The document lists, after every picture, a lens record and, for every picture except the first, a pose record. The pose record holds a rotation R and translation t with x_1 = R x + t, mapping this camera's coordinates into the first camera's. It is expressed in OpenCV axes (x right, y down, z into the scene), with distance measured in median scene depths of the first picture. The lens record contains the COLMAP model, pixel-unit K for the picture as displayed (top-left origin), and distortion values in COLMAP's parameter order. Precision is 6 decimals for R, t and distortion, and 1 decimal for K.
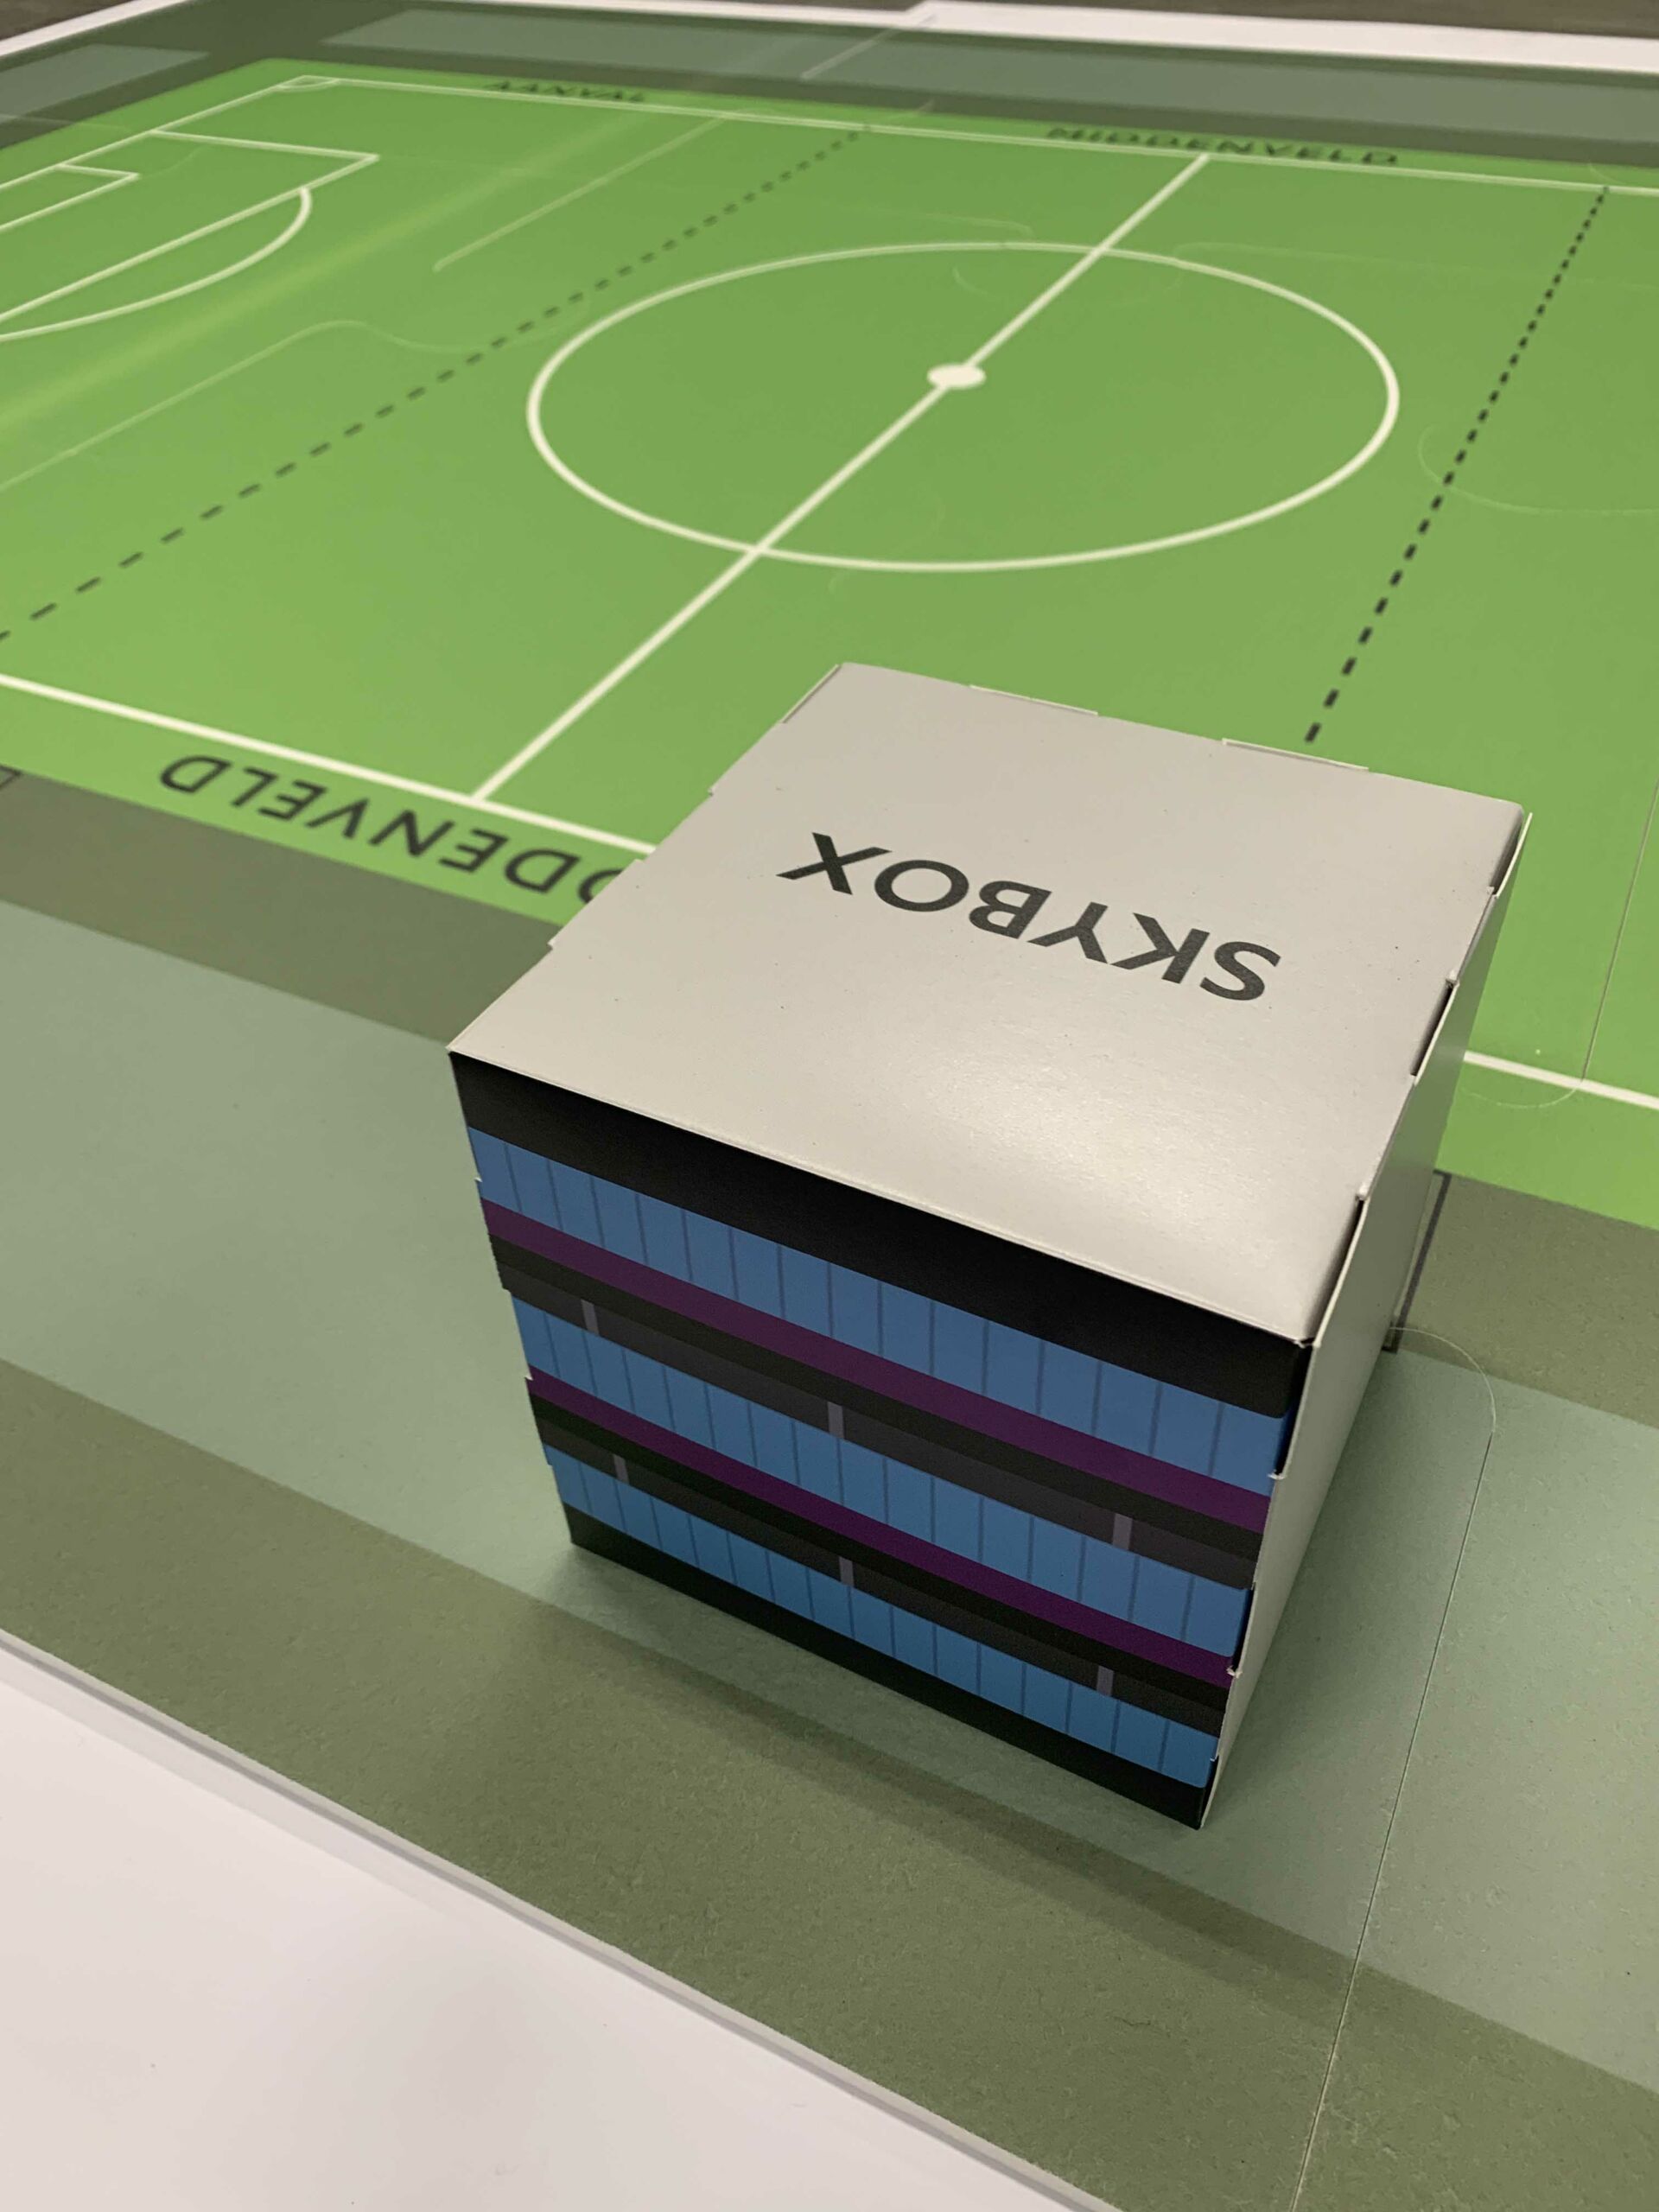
lens RADIAL K [[1665.0, 0, 823.5], [0, 1665.0, 1122.3], [0, 0, 1]] dist [0.092513, -0.031687]
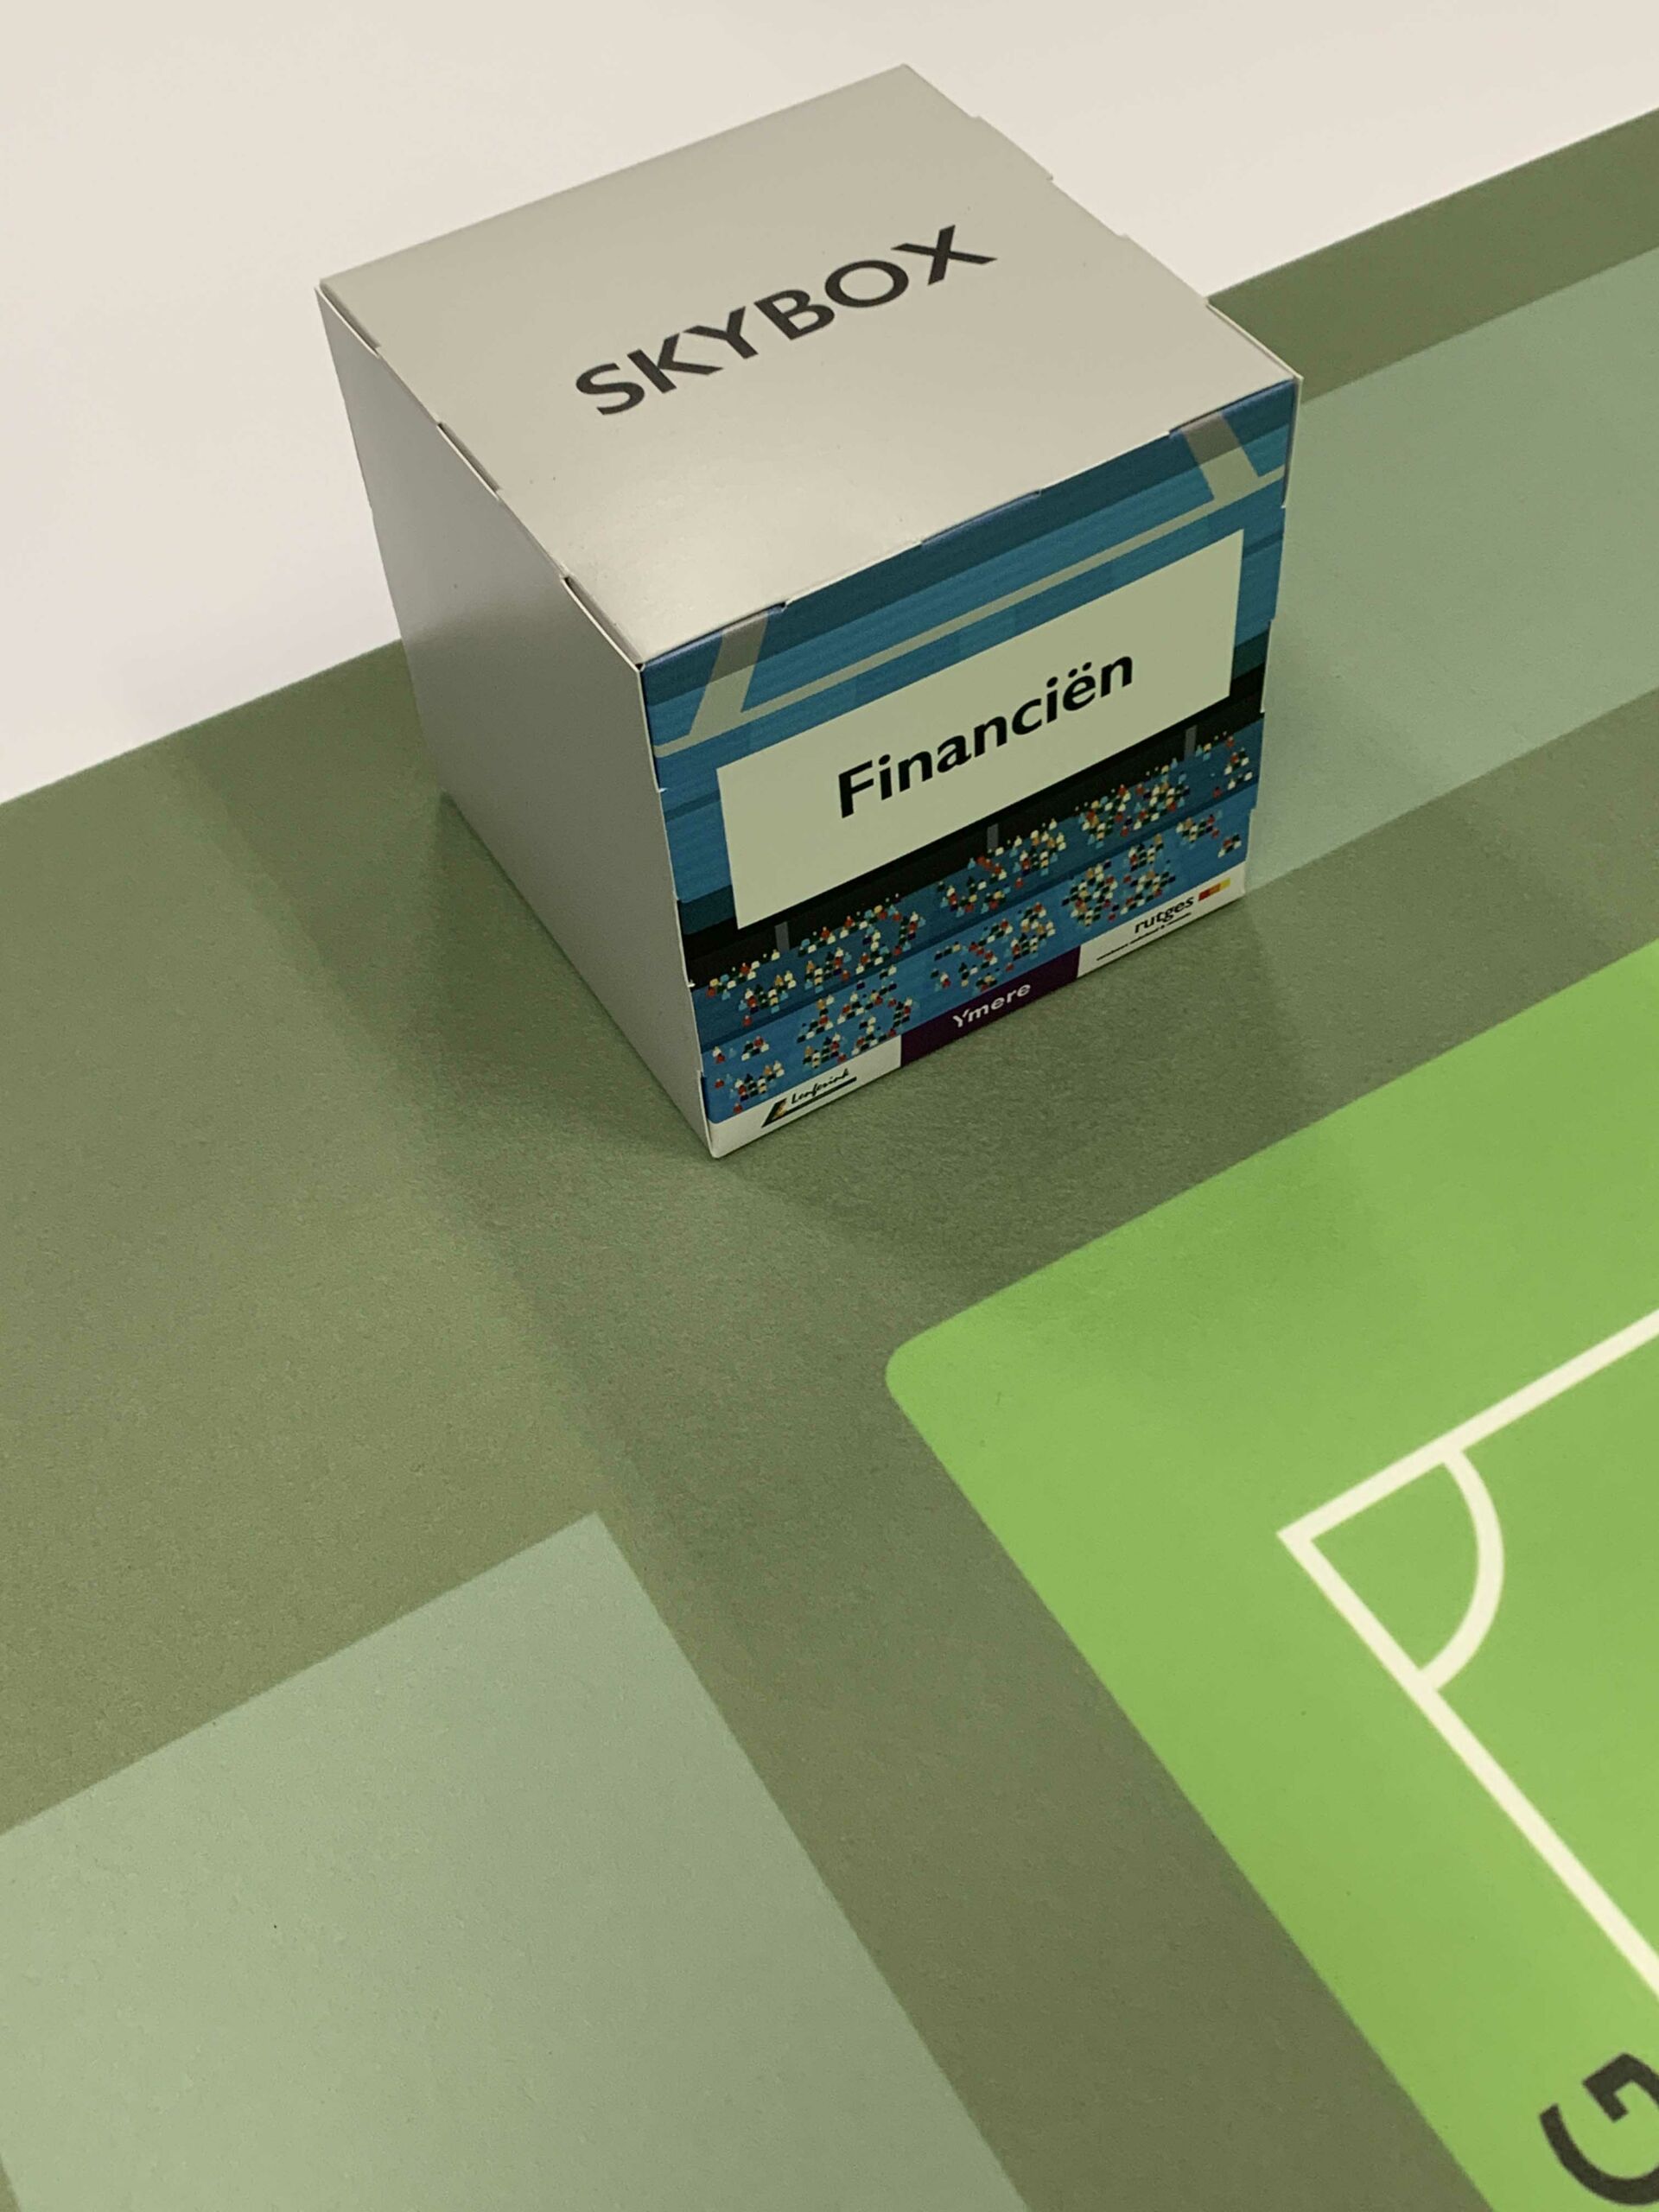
lens RADIAL K [[2558.6, 0, 829.5], [0, 2558.6, 1106.0], [0, 0, 1]] dist [0.158269, -0.458031]
pose [[-0.515798, 0.715296, -0.471492, 1.334989], [-0.526639, 0.169353, 0.833049, -1.539752], [0.675725, 0.677991, 0.289350, 0.891685]]
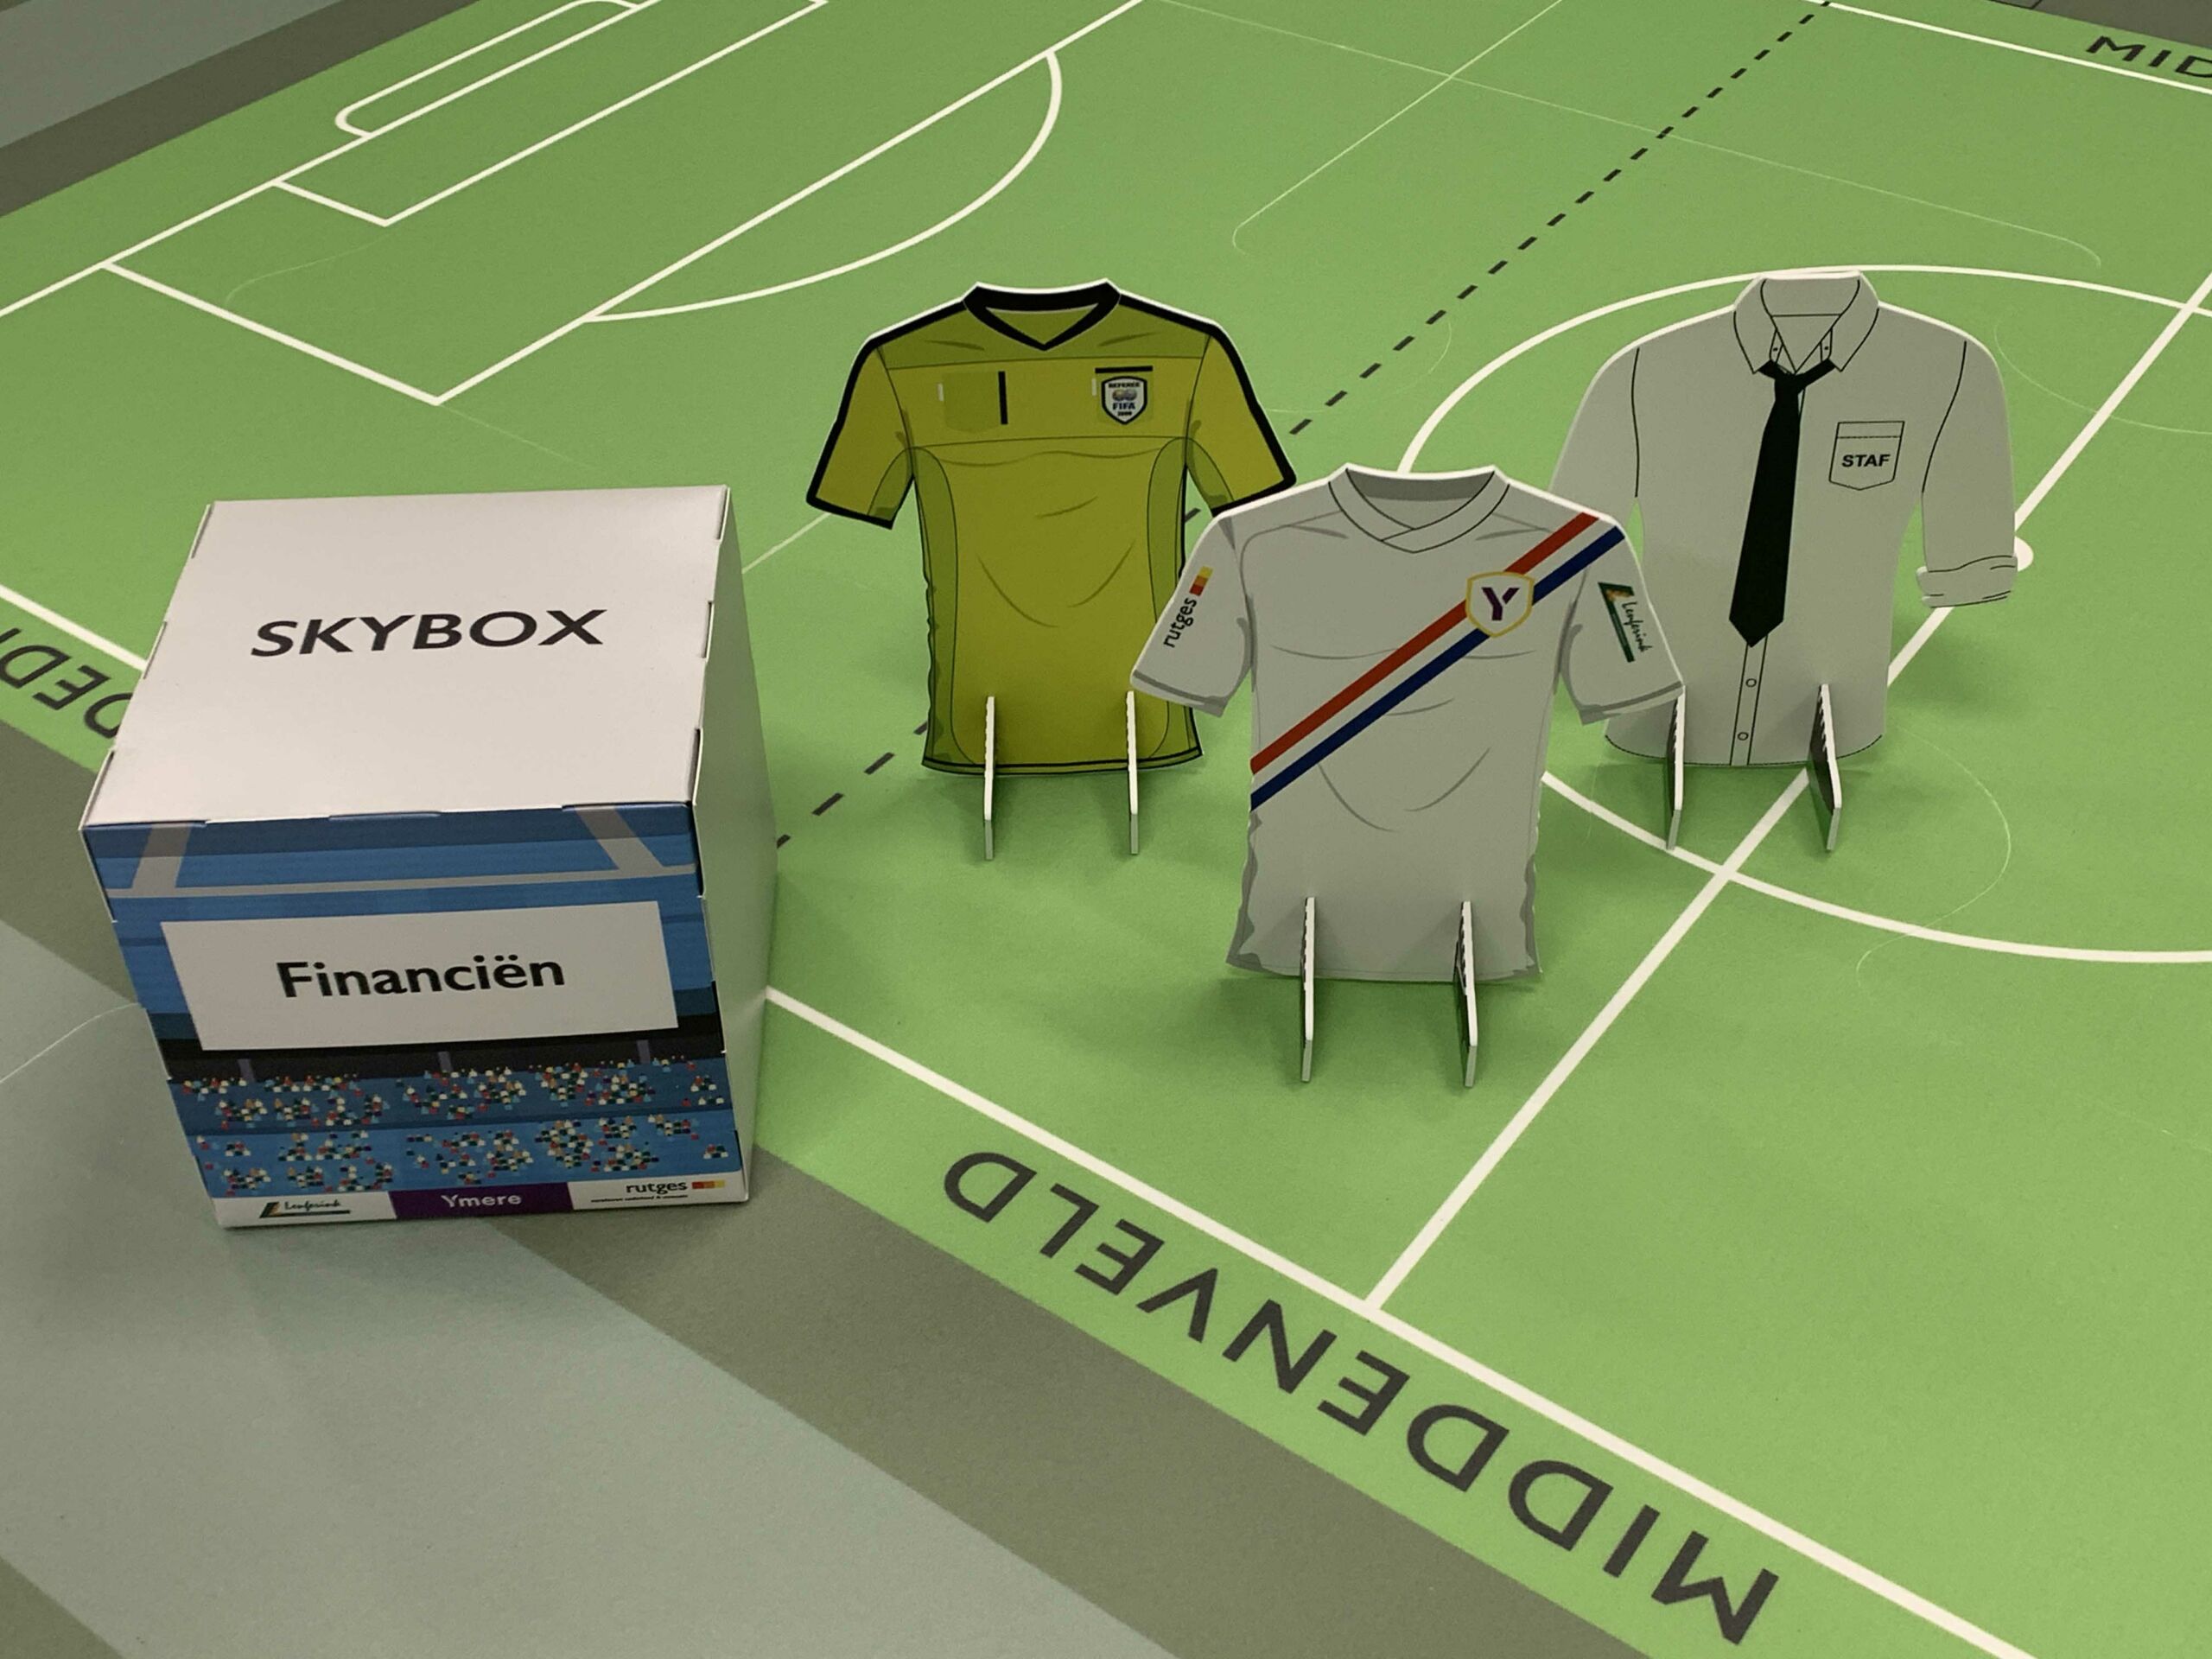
lens RADIAL K [[2558.6, 0, 1106.0], [0, 2558.6, 829.5], [0, 0, 1]] dist [0.158269, -0.458031]
pose [[-0.859765, 0.376192, -0.345374, 0.467253], [-0.305499, 0.163071, 0.938125, -2.478431], [0.409236, 0.912079, -0.025277, 1.491012]]
